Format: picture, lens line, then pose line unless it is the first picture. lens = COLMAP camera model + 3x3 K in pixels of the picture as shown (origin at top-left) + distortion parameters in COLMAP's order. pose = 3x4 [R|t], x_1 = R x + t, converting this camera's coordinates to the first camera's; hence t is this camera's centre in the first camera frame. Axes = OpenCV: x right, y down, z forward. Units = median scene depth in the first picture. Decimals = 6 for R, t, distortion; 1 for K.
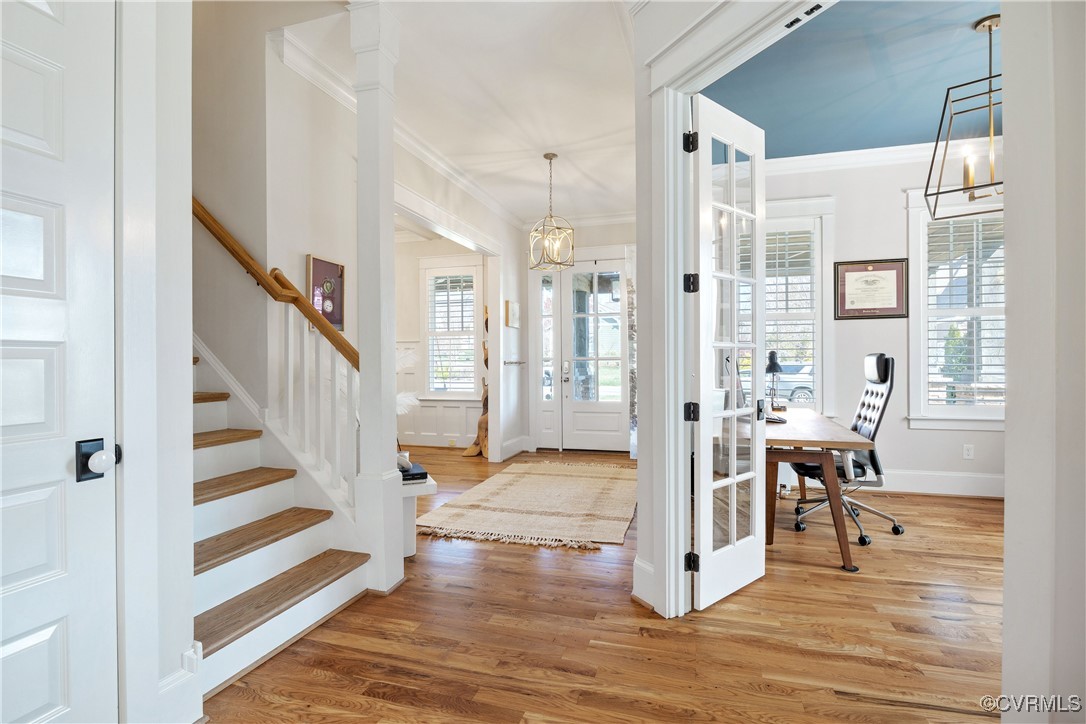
lens RADIAL K [[492.7, 0, 556.0], [0, 492.7, 362.5], [0, 0, 1]] dist [0.000253, -0.000843]
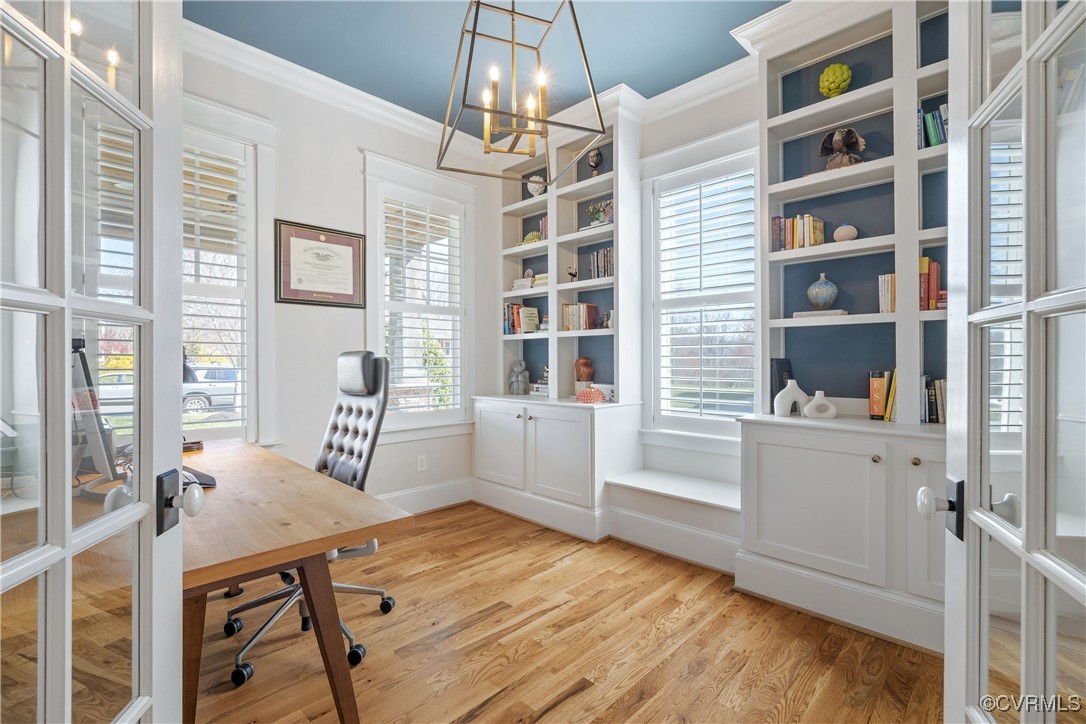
lens RADIAL K [[492.7, 0, 556.0], [0, 492.7, 362.5], [0, 0, 1]] dist [0.000253, -0.000843]
pose [[0.452241, 0.002457, 0.891892, 0.169021], [0.000498, 0.999995, -0.003008, -0.000579], [-0.891895, 0.001804, 0.452238, 0.442381]]
